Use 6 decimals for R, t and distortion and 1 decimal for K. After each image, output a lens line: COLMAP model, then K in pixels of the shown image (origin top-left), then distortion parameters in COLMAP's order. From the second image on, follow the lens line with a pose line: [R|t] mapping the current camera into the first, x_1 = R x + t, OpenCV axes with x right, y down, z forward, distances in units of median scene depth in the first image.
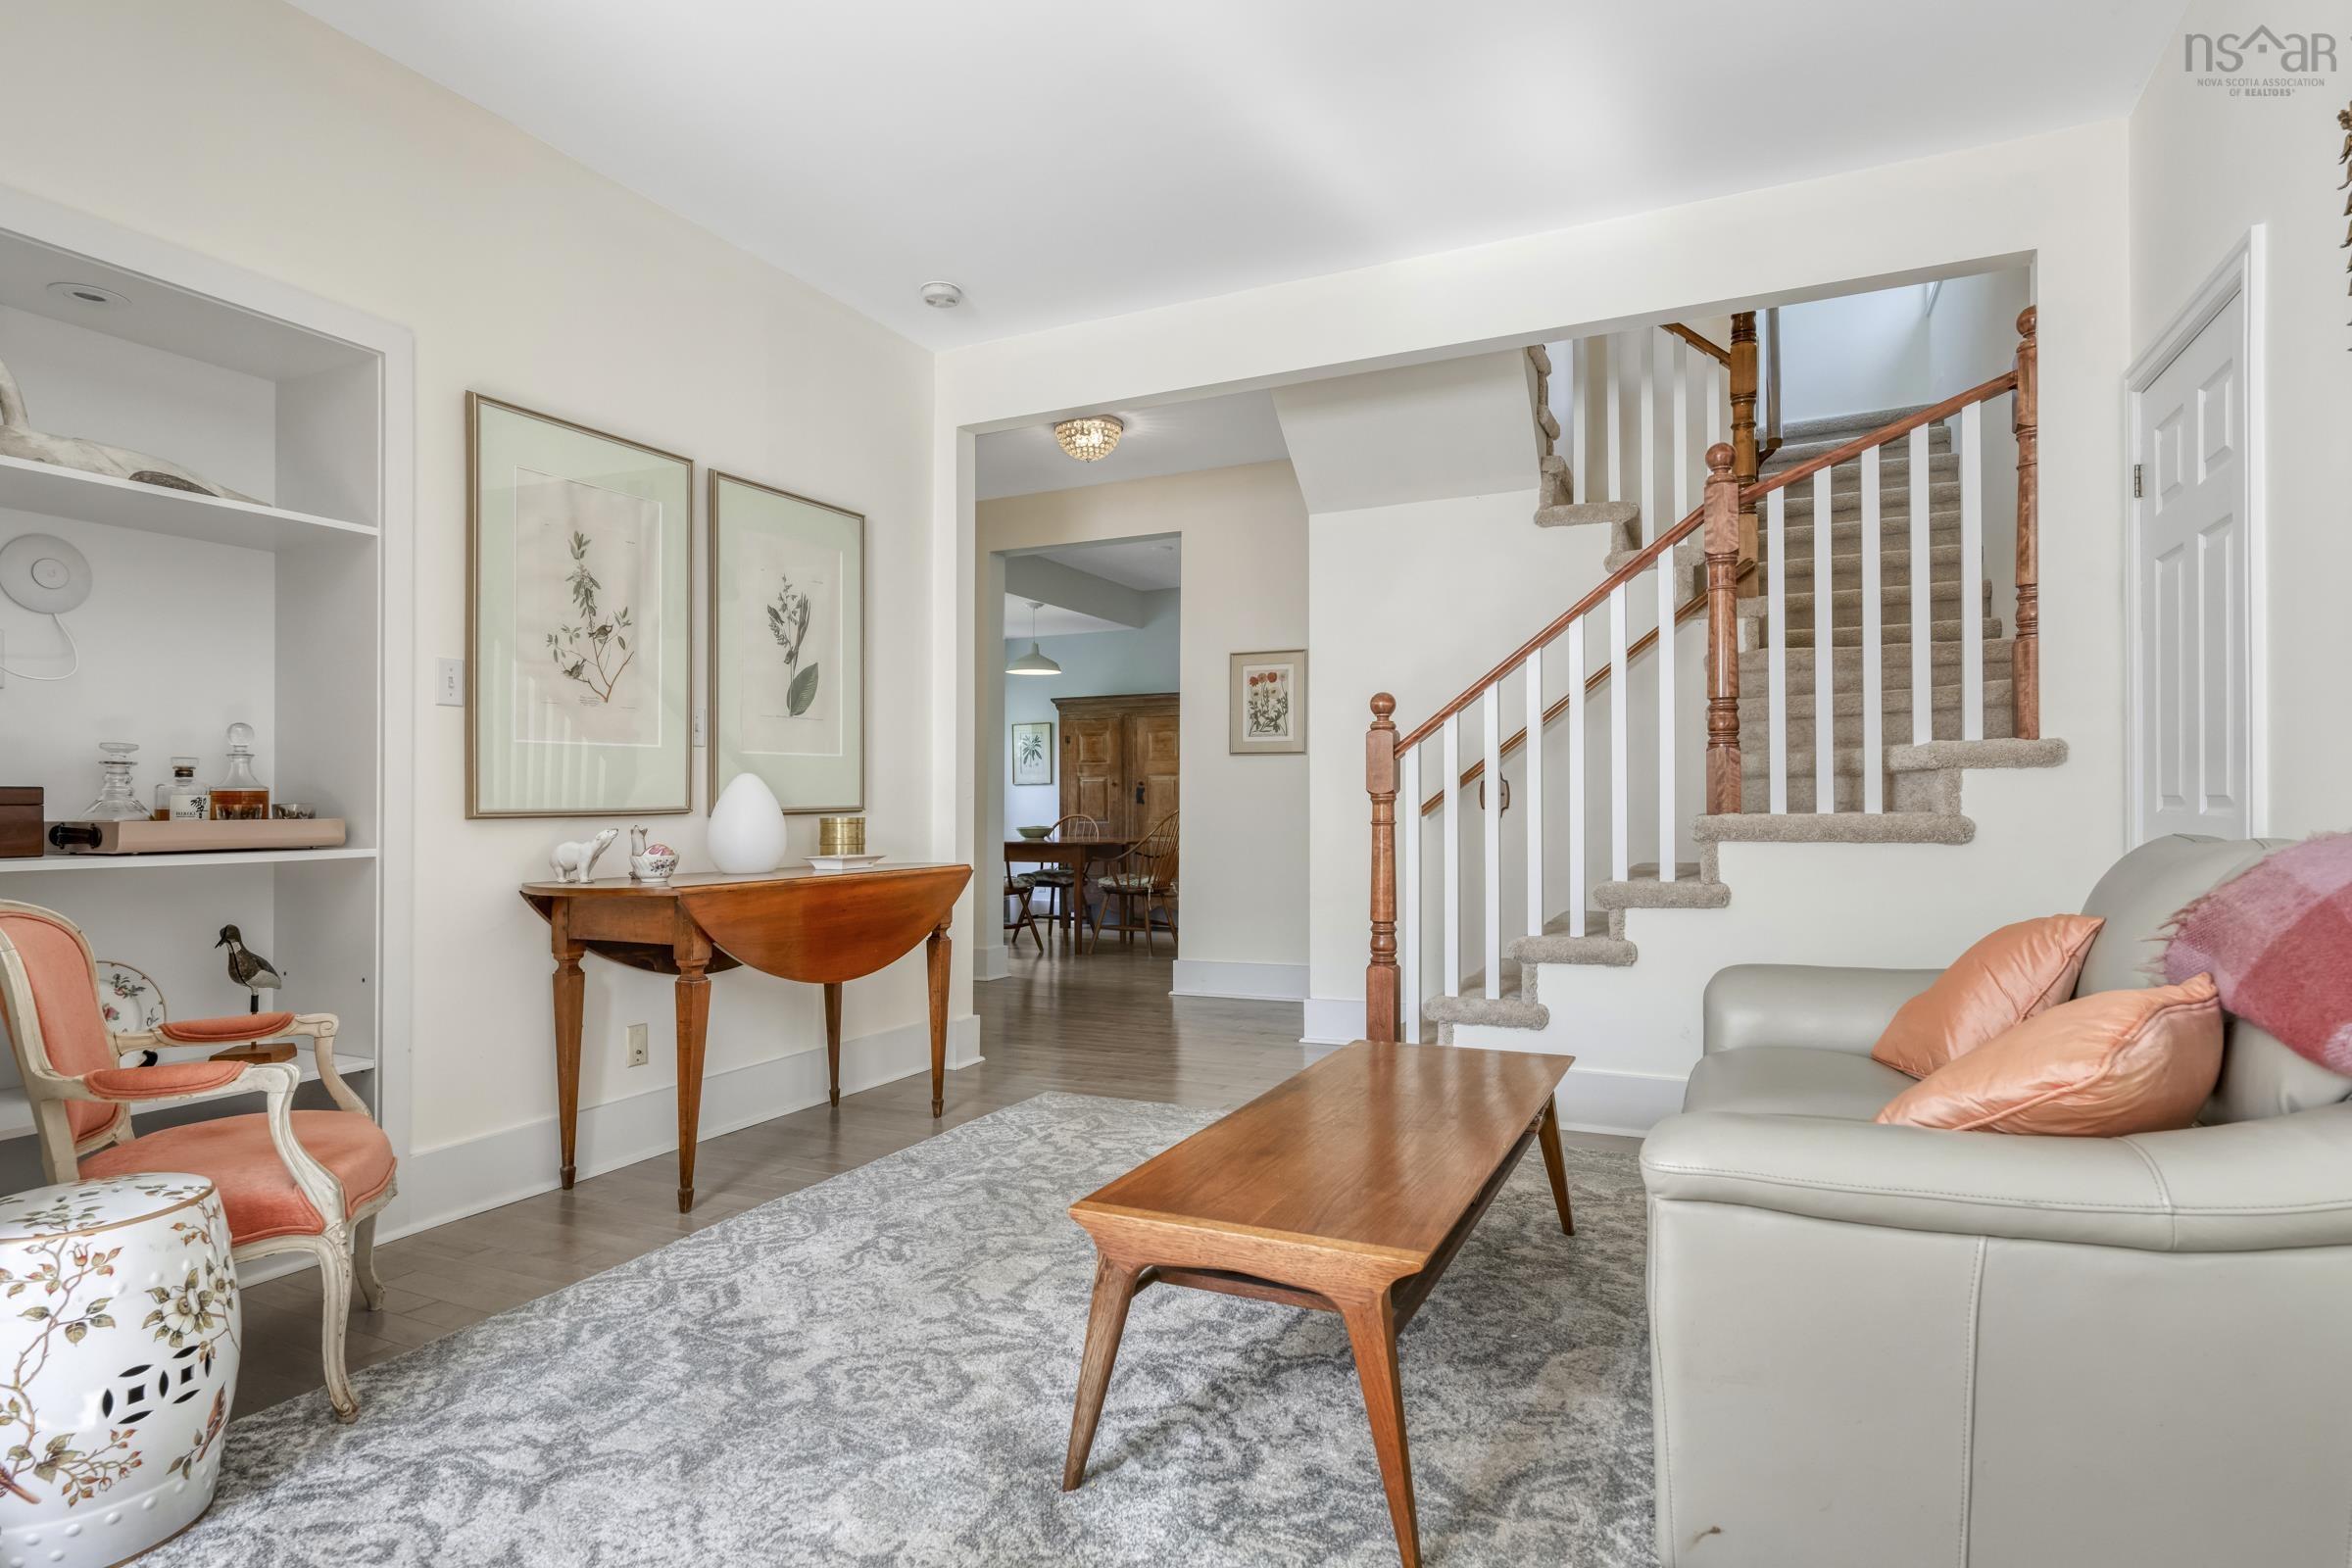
lens RADIAL K [[1216.7, 0, 1188.9], [0, 1216.7, 809.0], [0, 0, 1]] dist [-0.001053, -0.000677]
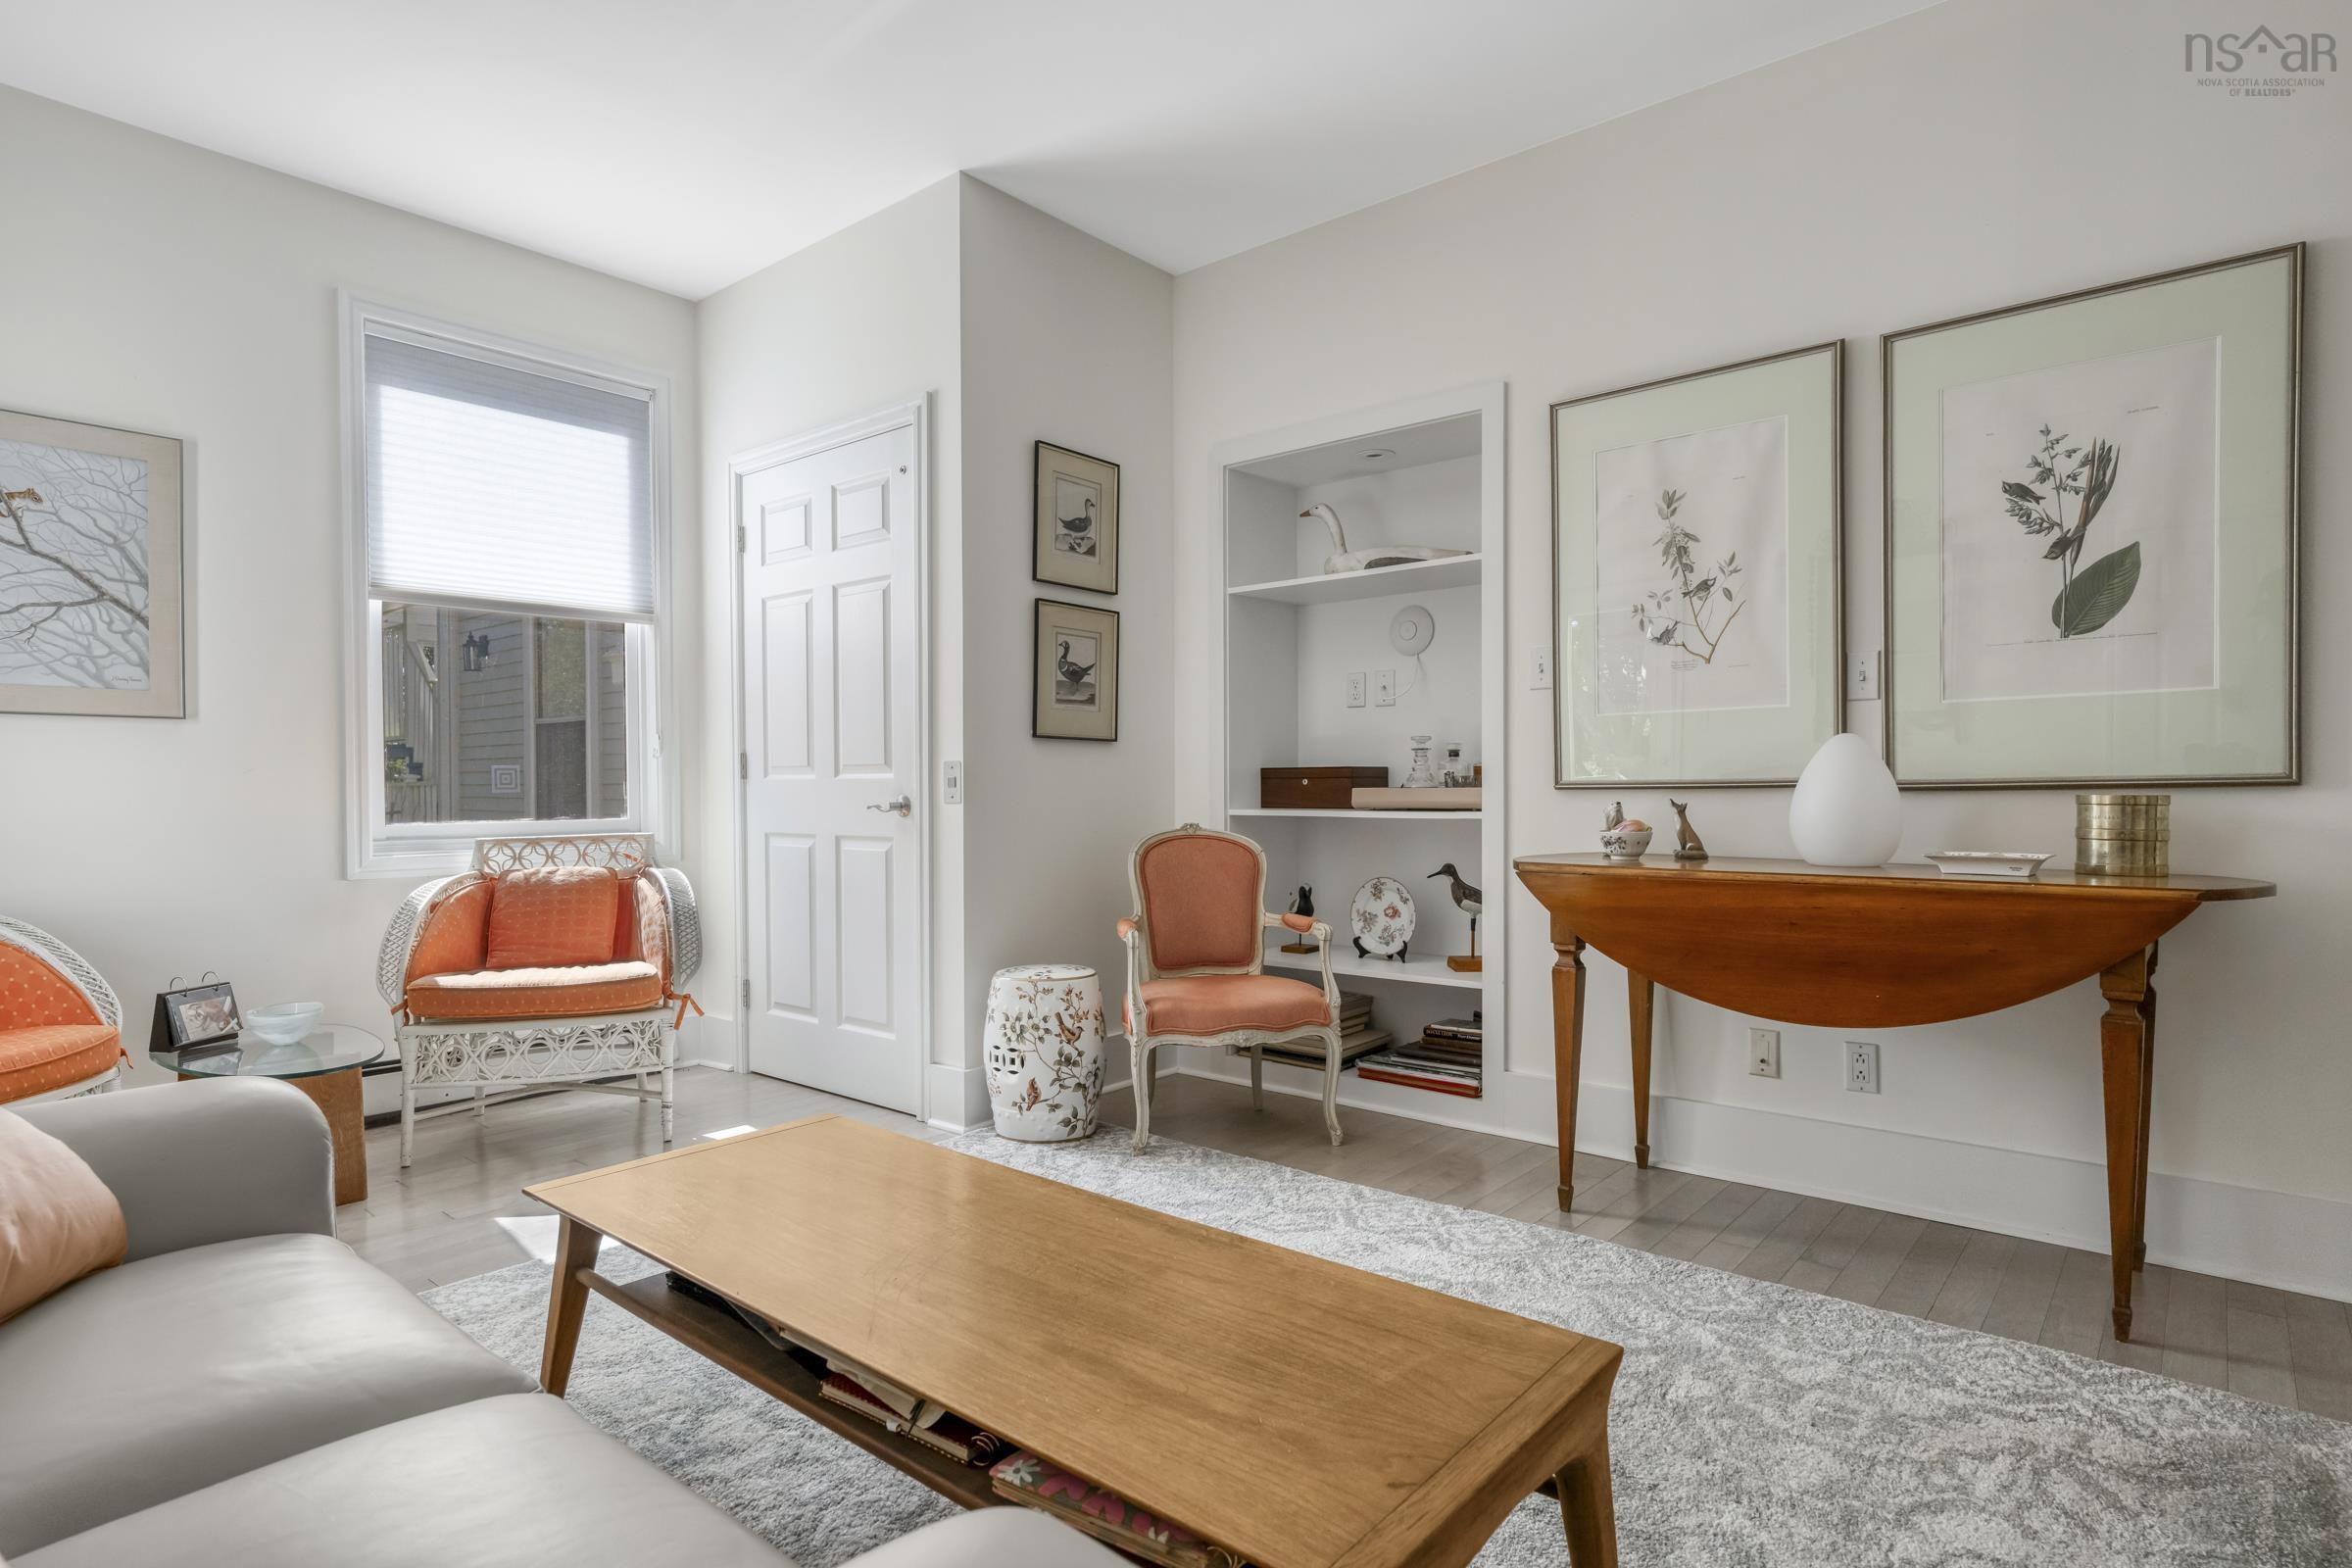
lens RADIAL K [[1216.7, 0, 1175.3], [0, 1216.7, 778.6], [0, 0, 1]] dist [-0.001053, -0.000677]
pose [[-0.253039, 0.004380, -0.967446, 0.512589], [0.003838, 0.999986, 0.003523, -0.006027], [0.967448, -0.002822, -0.253052, 0.852201]]
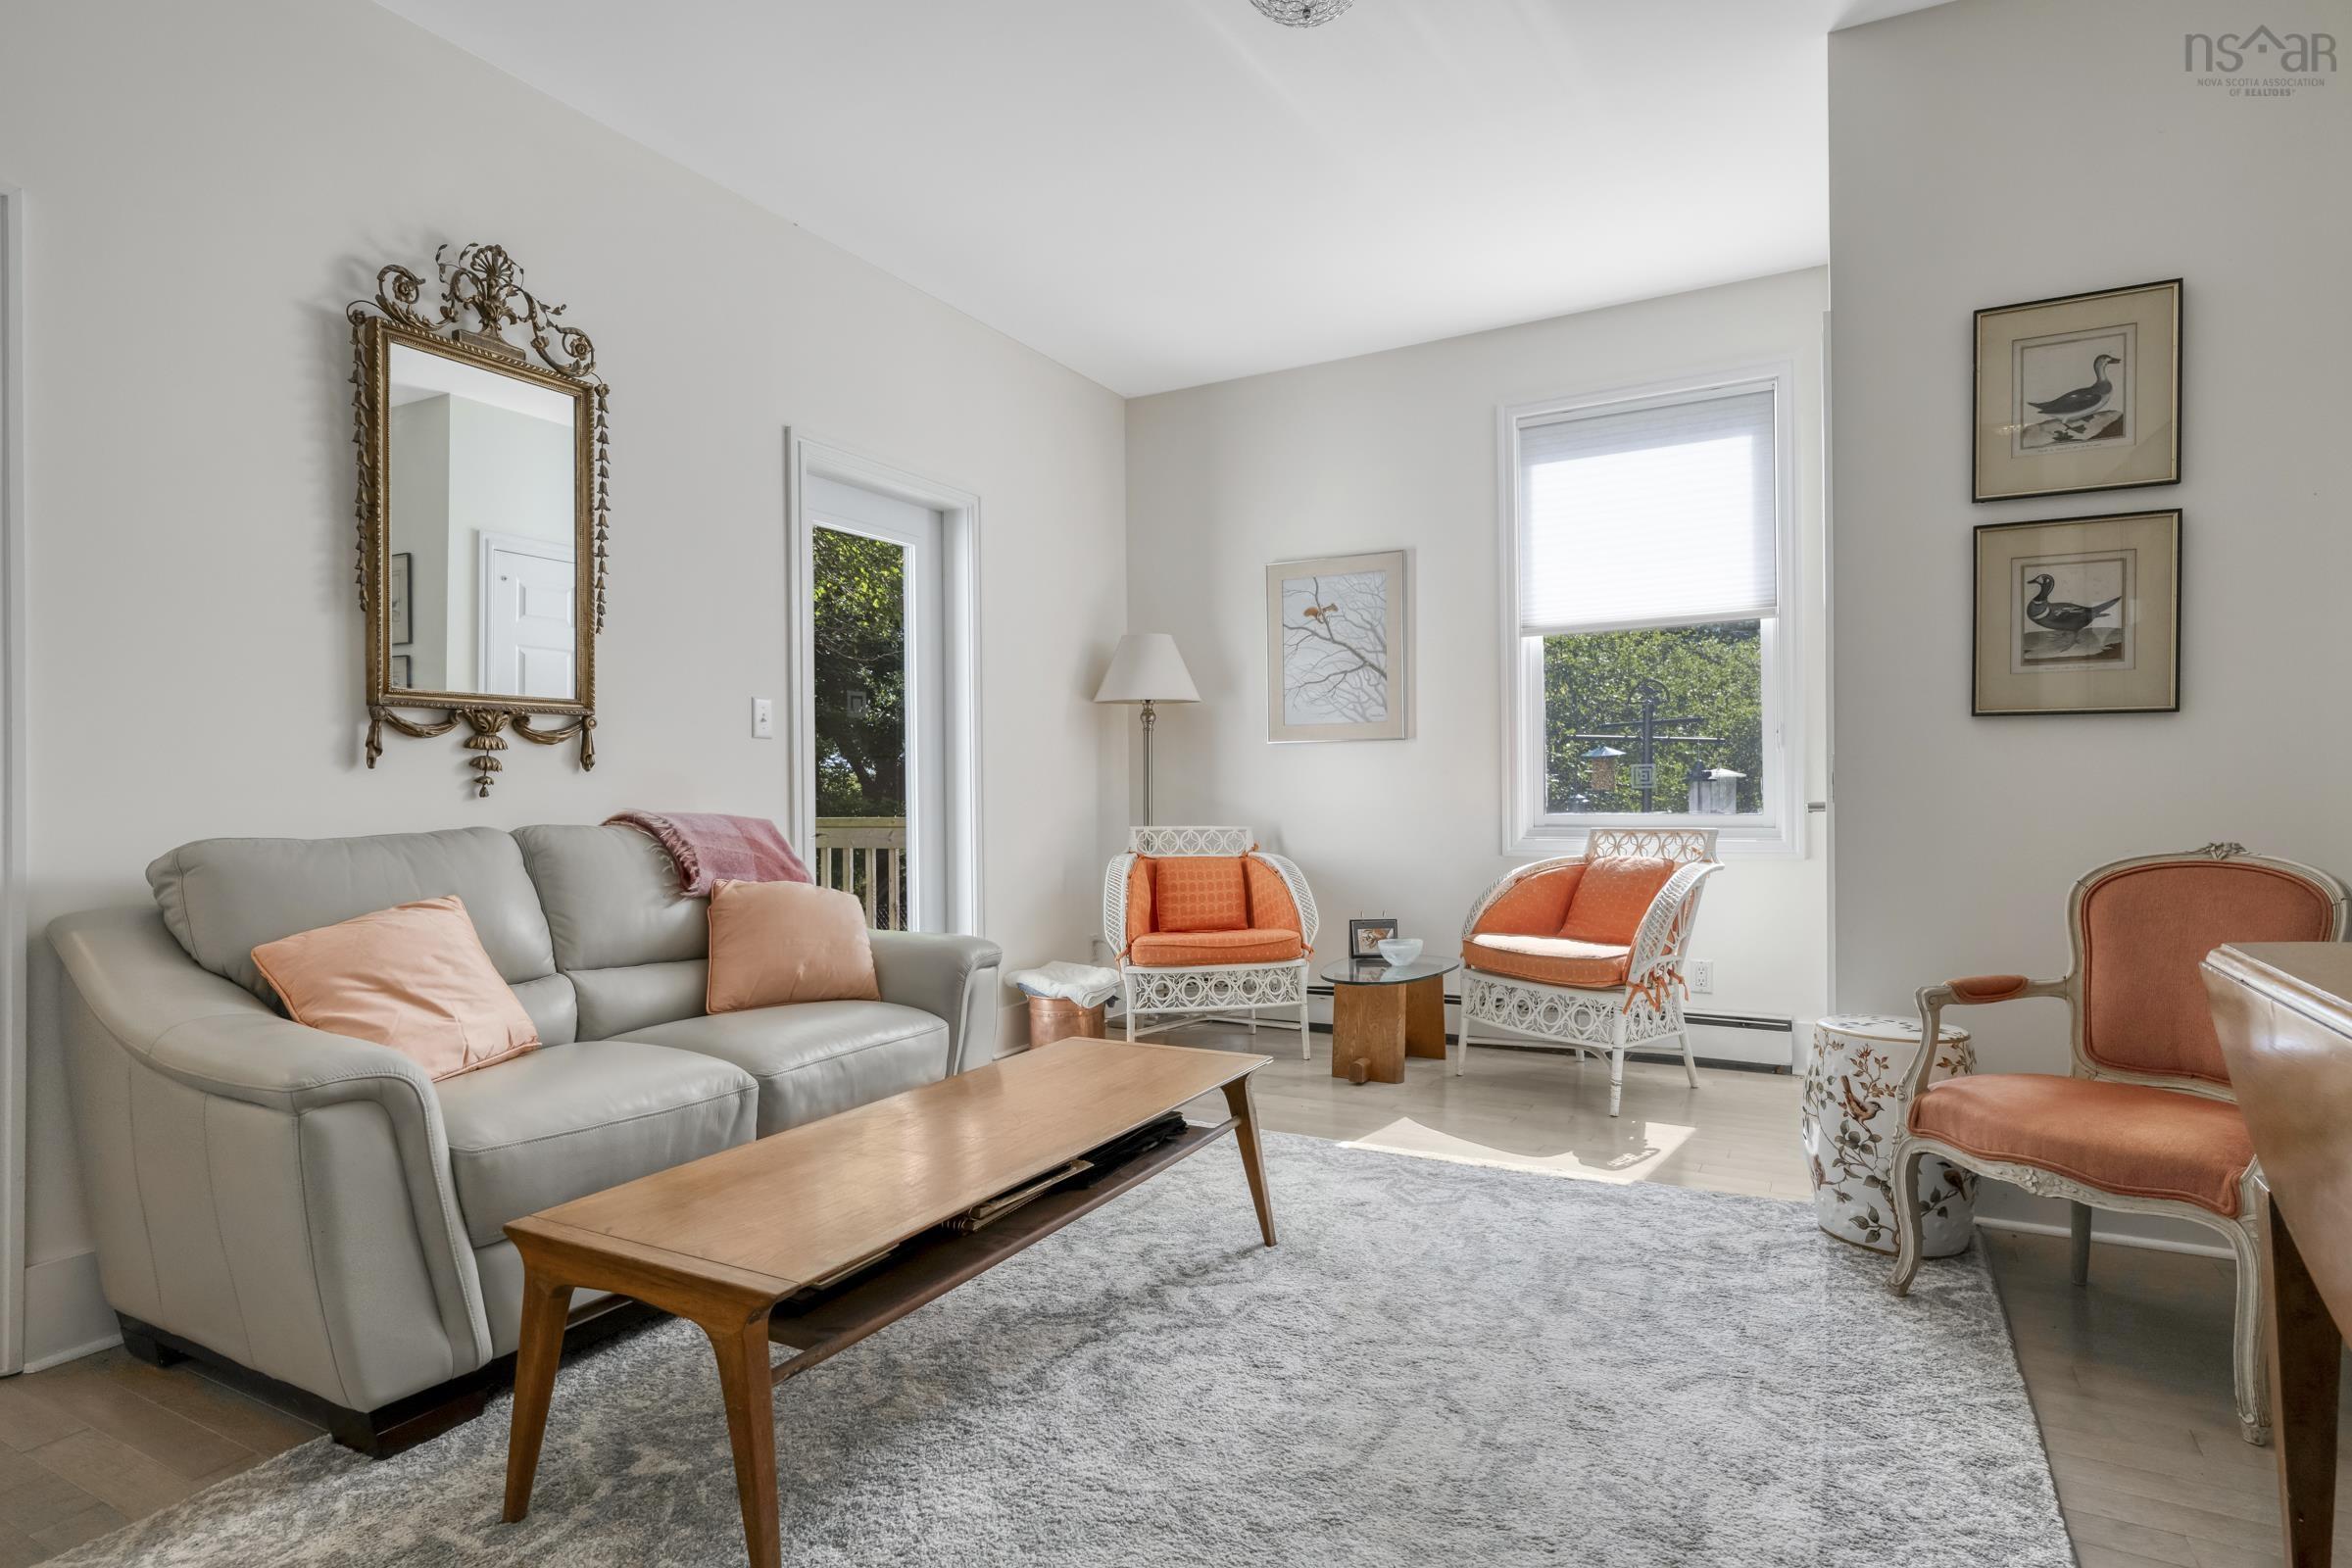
lens RADIAL K [[1216.7, 0, 1163.6], [0, 1216.7, 781.1], [0, 0, 1]] dist [-0.001053, -0.000677]
pose [[-0.998399, 0.020086, 0.052877, -0.027973], [0.019903, 0.999794, -0.003985, -0.004089], [-0.052946, -0.002926, -0.998593, 1.292998]]
